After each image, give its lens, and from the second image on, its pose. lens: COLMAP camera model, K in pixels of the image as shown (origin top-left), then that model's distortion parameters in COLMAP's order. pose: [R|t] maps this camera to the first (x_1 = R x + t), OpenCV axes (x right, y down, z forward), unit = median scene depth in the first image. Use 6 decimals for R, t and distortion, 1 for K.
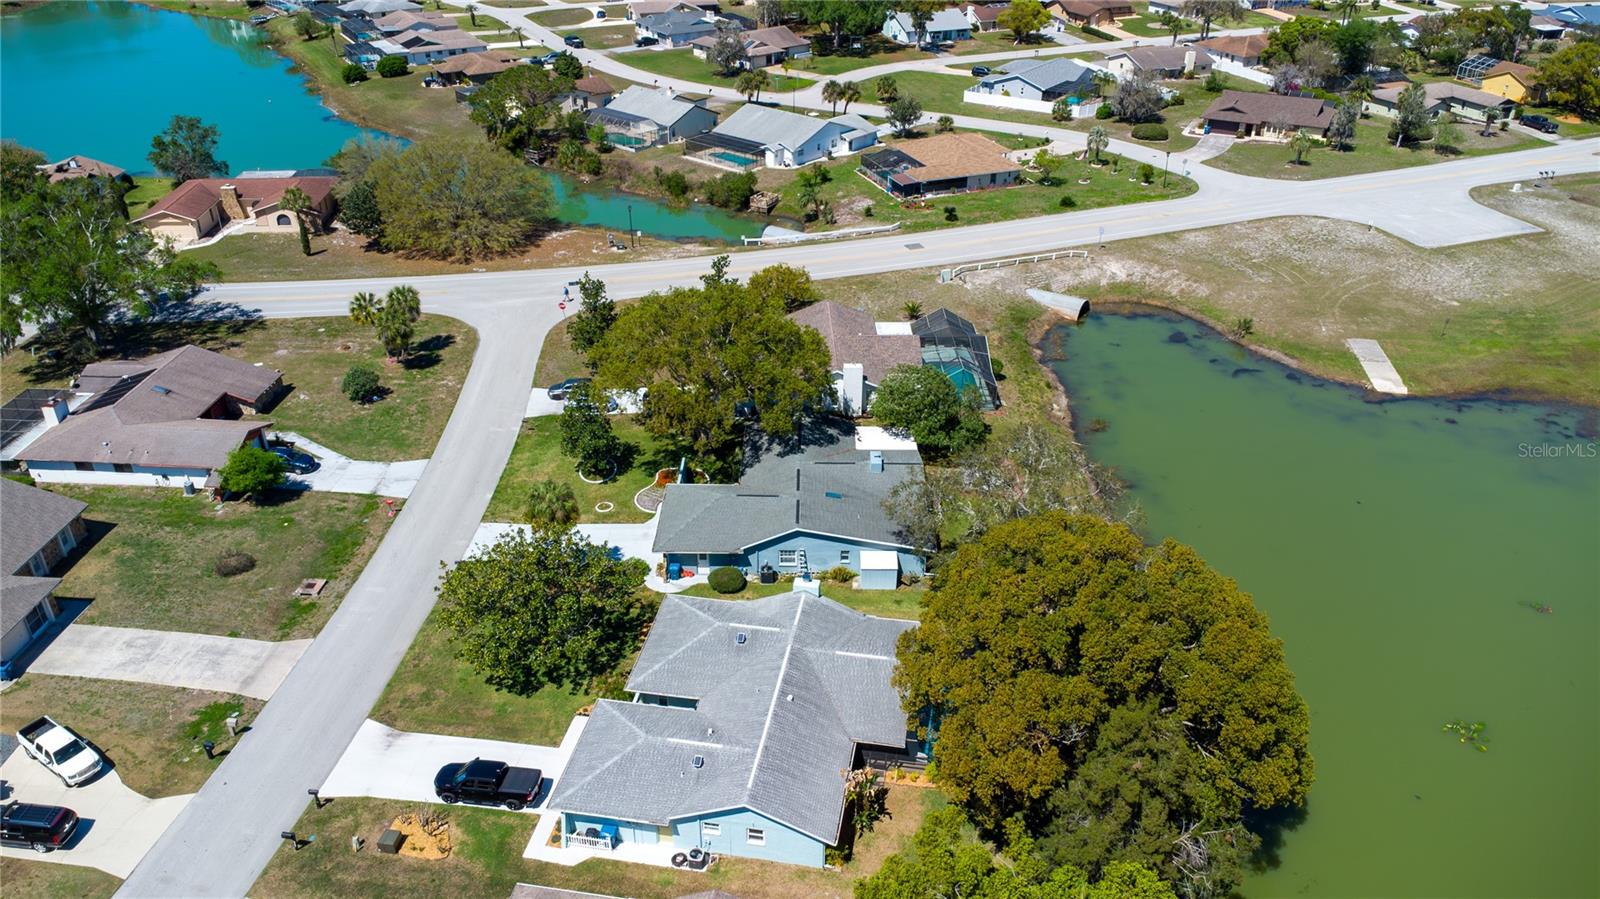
lens RADIAL K [[1157.7, 0, 808.7], [0, 1157.7, 451.6], [0, 0, 1]] dist [0.027921, -0.036417]
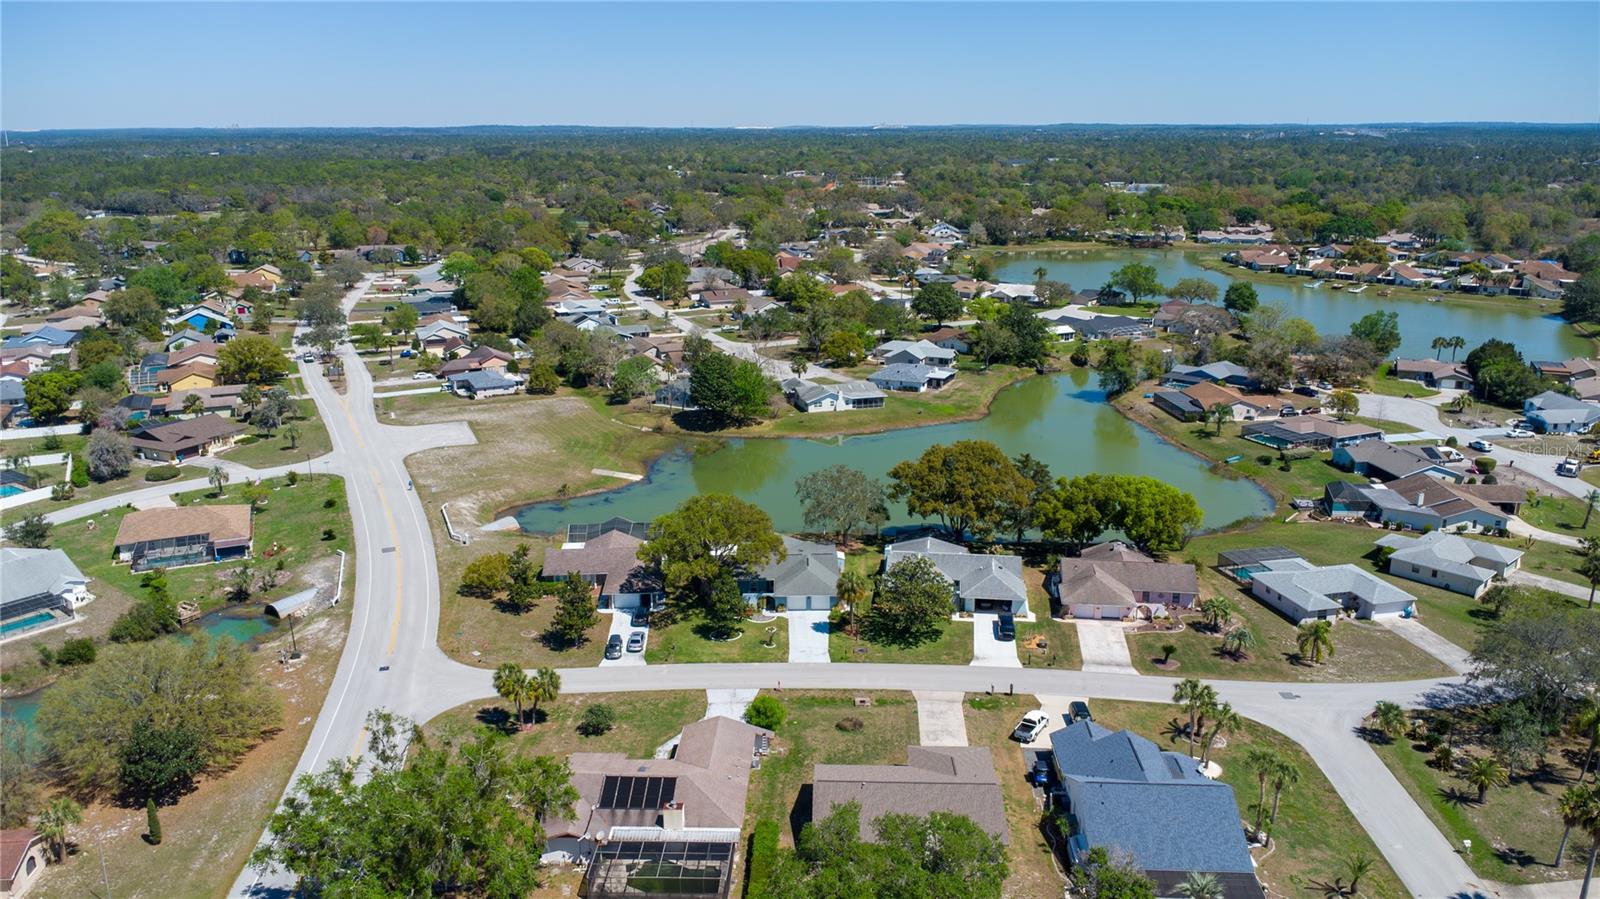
lens RADIAL K [[1157.7, 0, 799.1], [0, 1157.7, 456.9], [0, 0, 1]] dist [0.027921, -0.036417]
pose [[-0.028181, -0.279805, 0.959643, -0.952588], [0.502811, 0.825762, 0.255535, -0.312337], [-0.863937, 0.489720, 0.117419, 0.375343]]
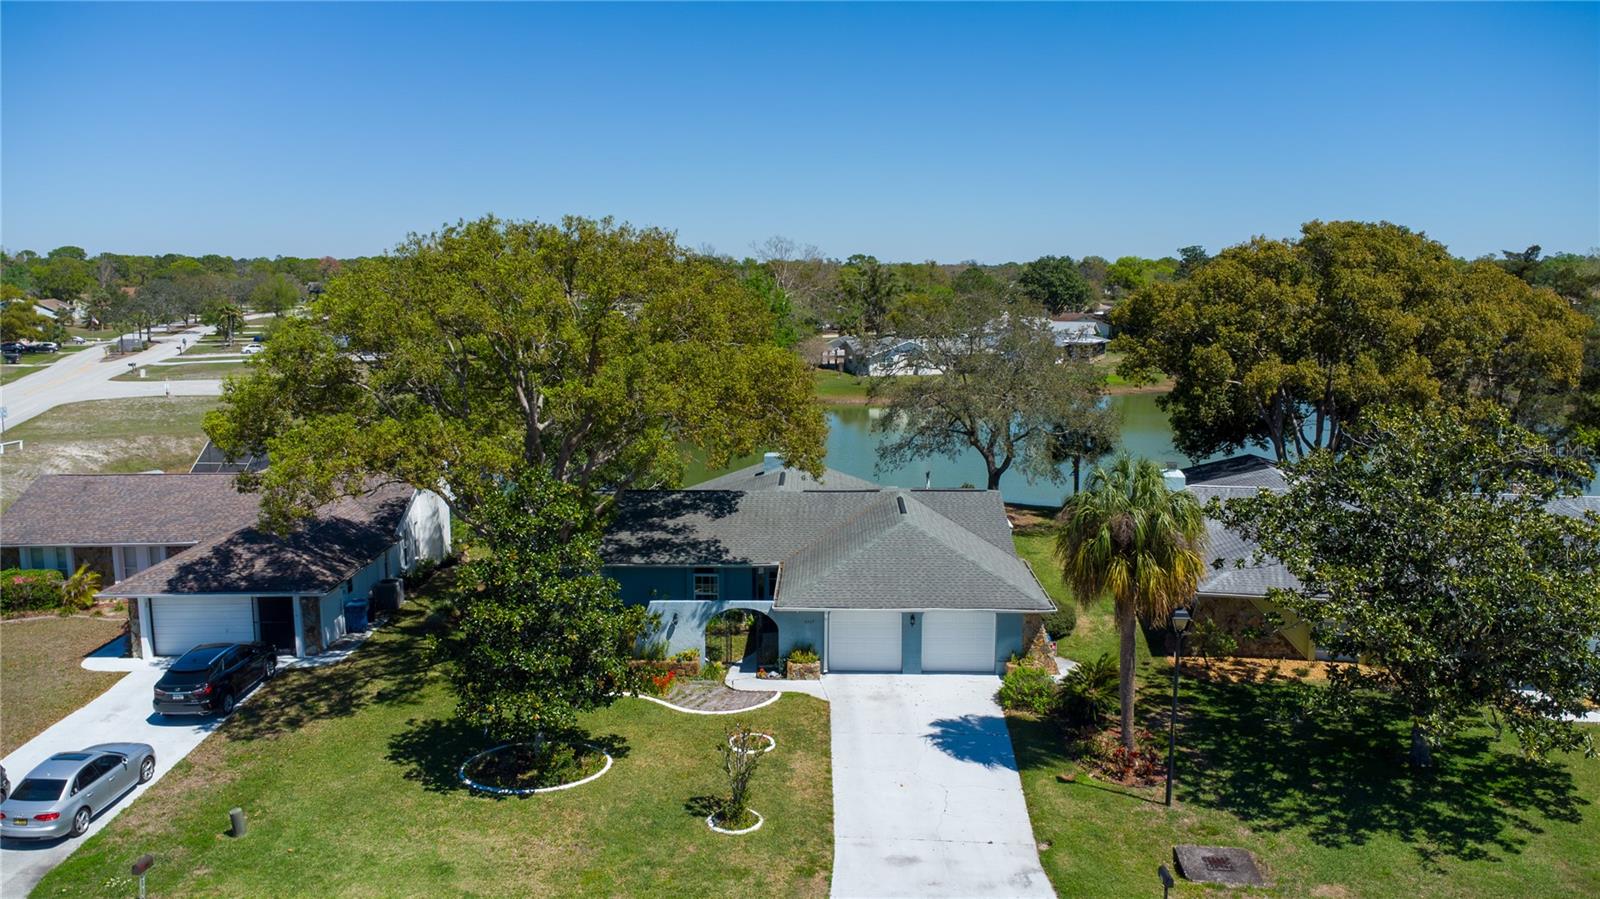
lens RADIAL K [[1157.7, 0, 800.0], [0, 1157.7, 450.4], [0, 0, 1]] dist [0.027921, -0.036417]
pose [[0.011177, -0.159298, 0.987167, -0.296062], [0.500935, 0.855306, 0.132348, -0.040411], [-0.865413, 0.493027, 0.089357, 0.519383]]
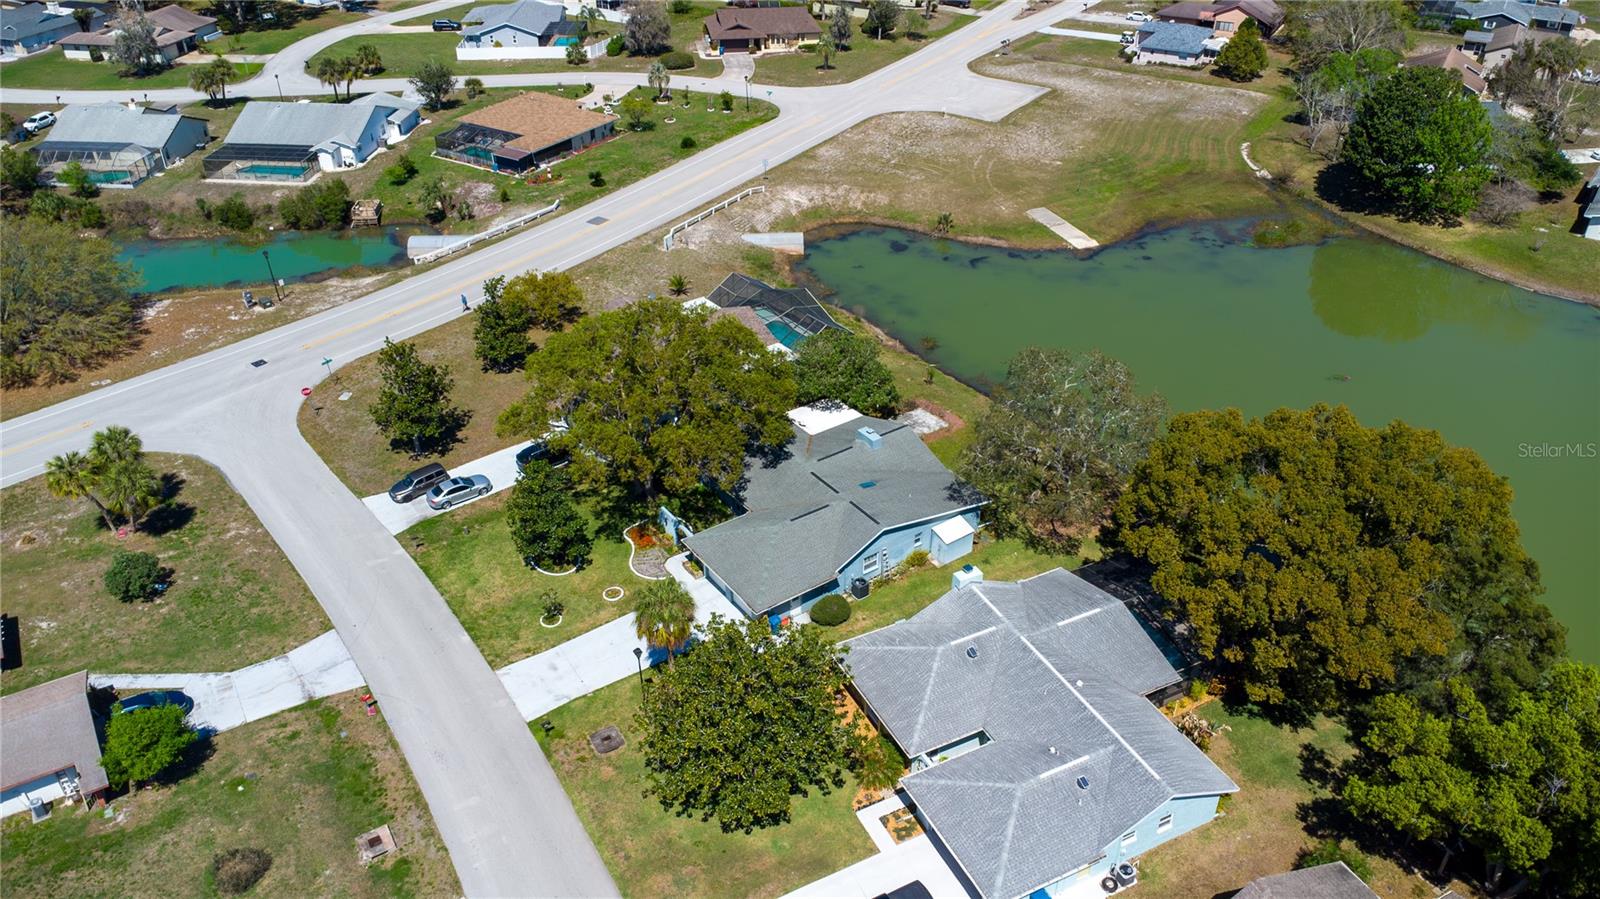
lens RADIAL K [[1157.7, 0, 804.3], [0, 1157.7, 442.1], [0, 0, 1]] dist [0.027921, -0.036417]
pose [[0.807457, -0.320631, 0.495185, -0.255181], [0.296777, 0.946228, 0.128750, -0.070744], [-0.509839, 0.042999, 0.859195, 0.115254]]
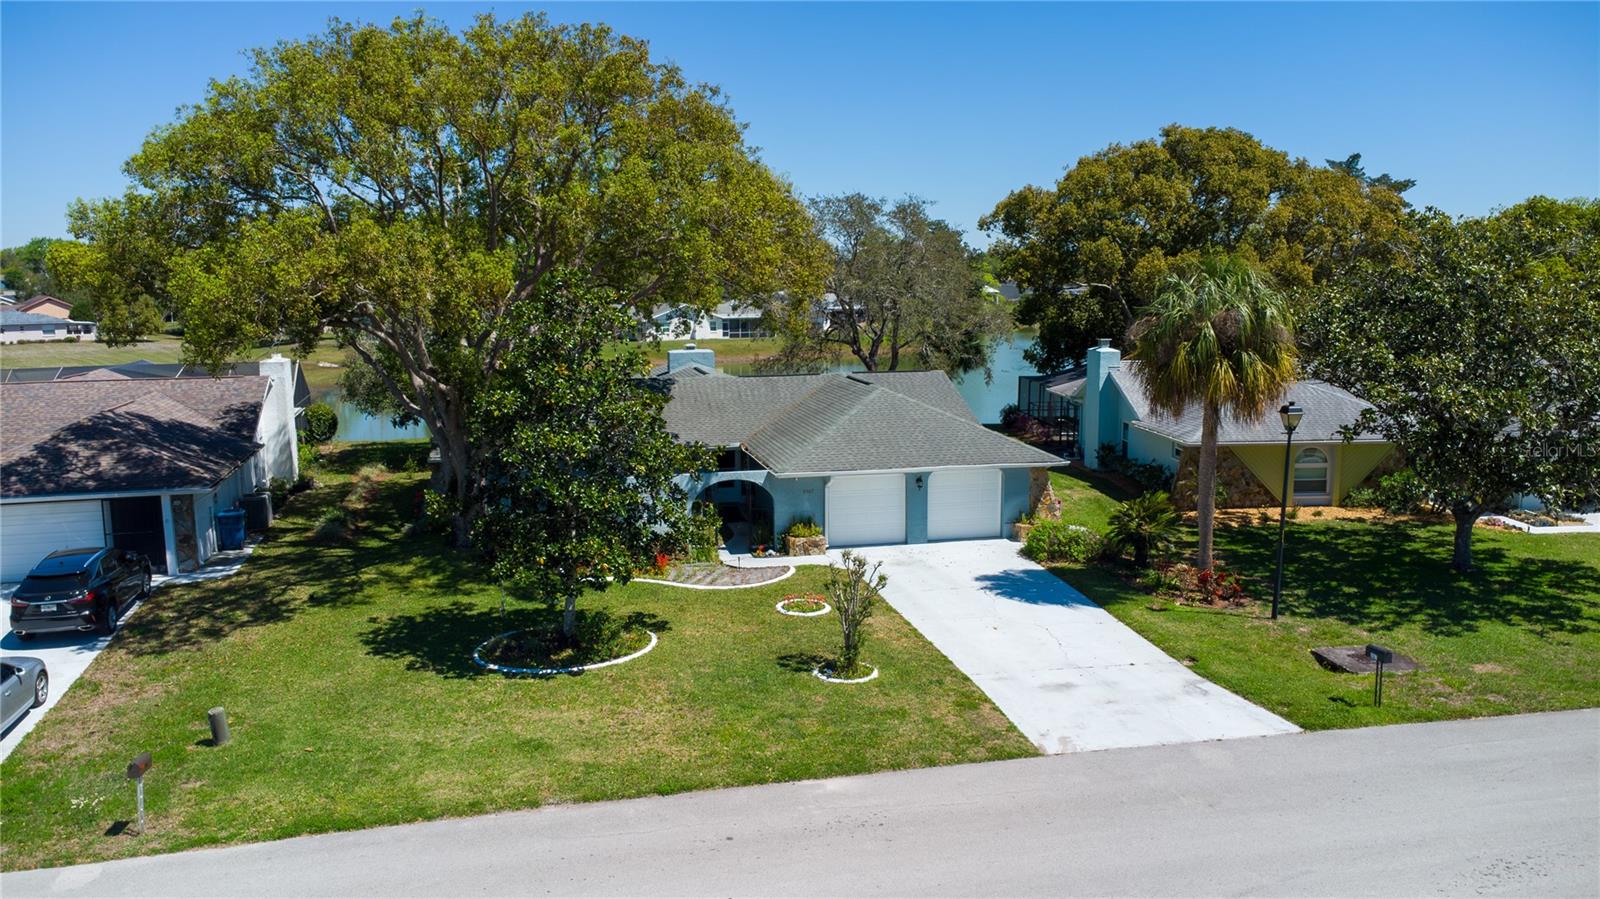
lens RADIAL K [[1157.7, 0, 801.8], [0, 1157.7, 451.8], [0, 0, 1]] dist [0.027921, -0.036417]
pose [[-0.239169, -0.152068, 0.958996, -0.268929], [0.488933, 0.834445, 0.254255, -0.038561], [-0.838894, 0.529695, -0.125222, 0.580688]]
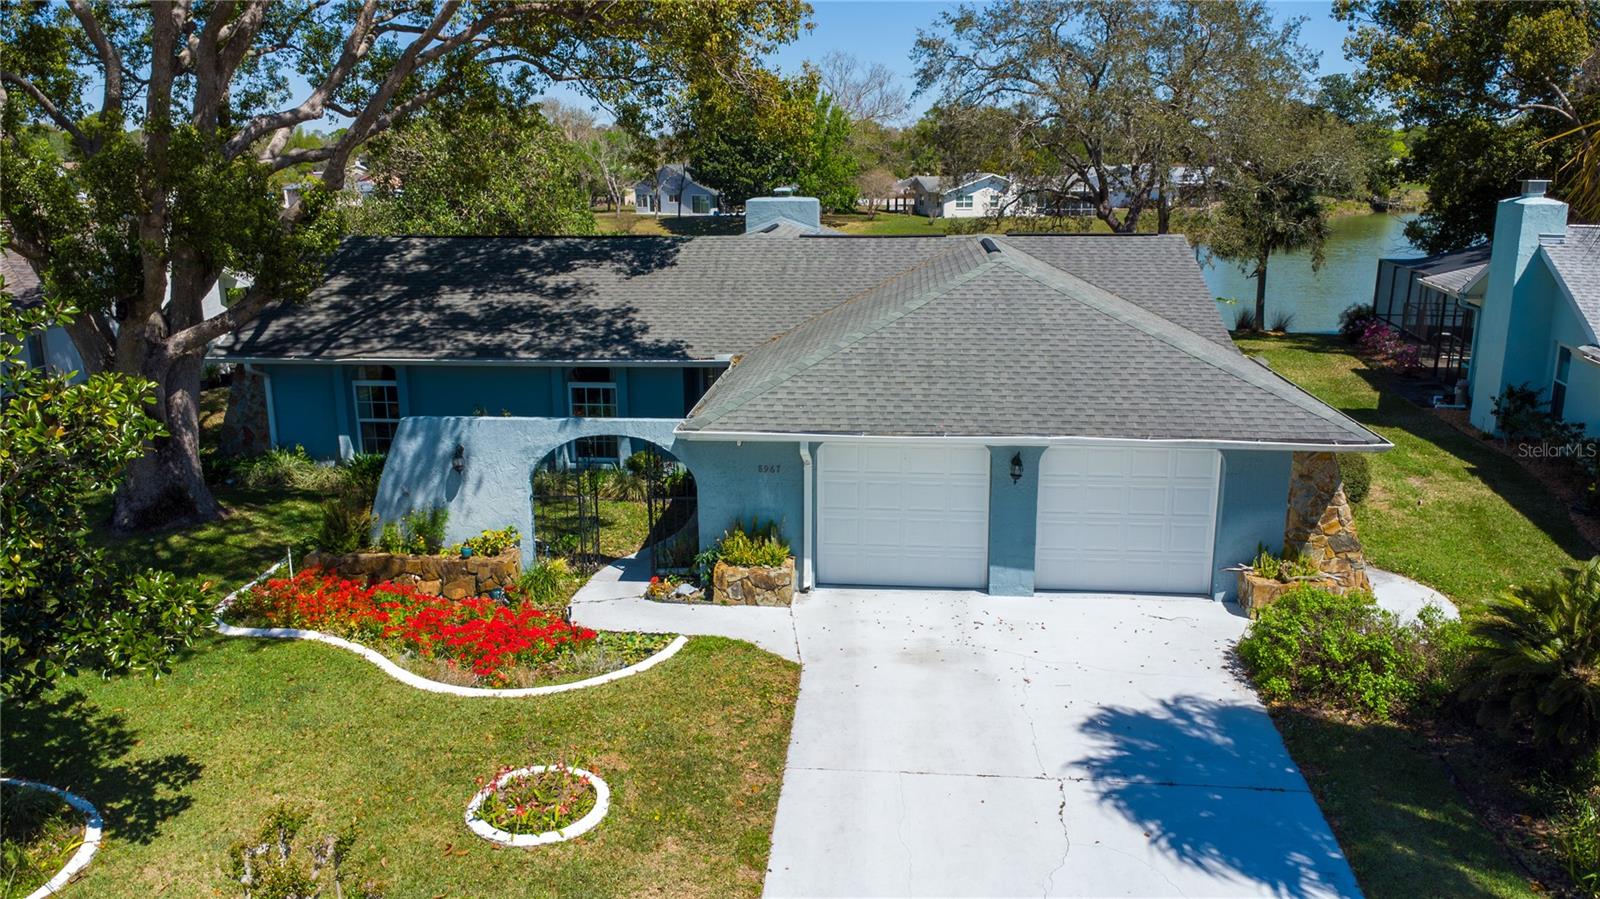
lens RADIAL K [[1157.7, 0, 801.9], [0, 1157.7, 448.0], [0, 0, 1]] dist [0.027921, -0.036417]
pose [[0.073978, -0.247020, 0.966182, -0.161790], [0.502998, 0.845815, 0.177734, 0.004644], [-0.861116, 0.472839, 0.186823, 0.534422]]
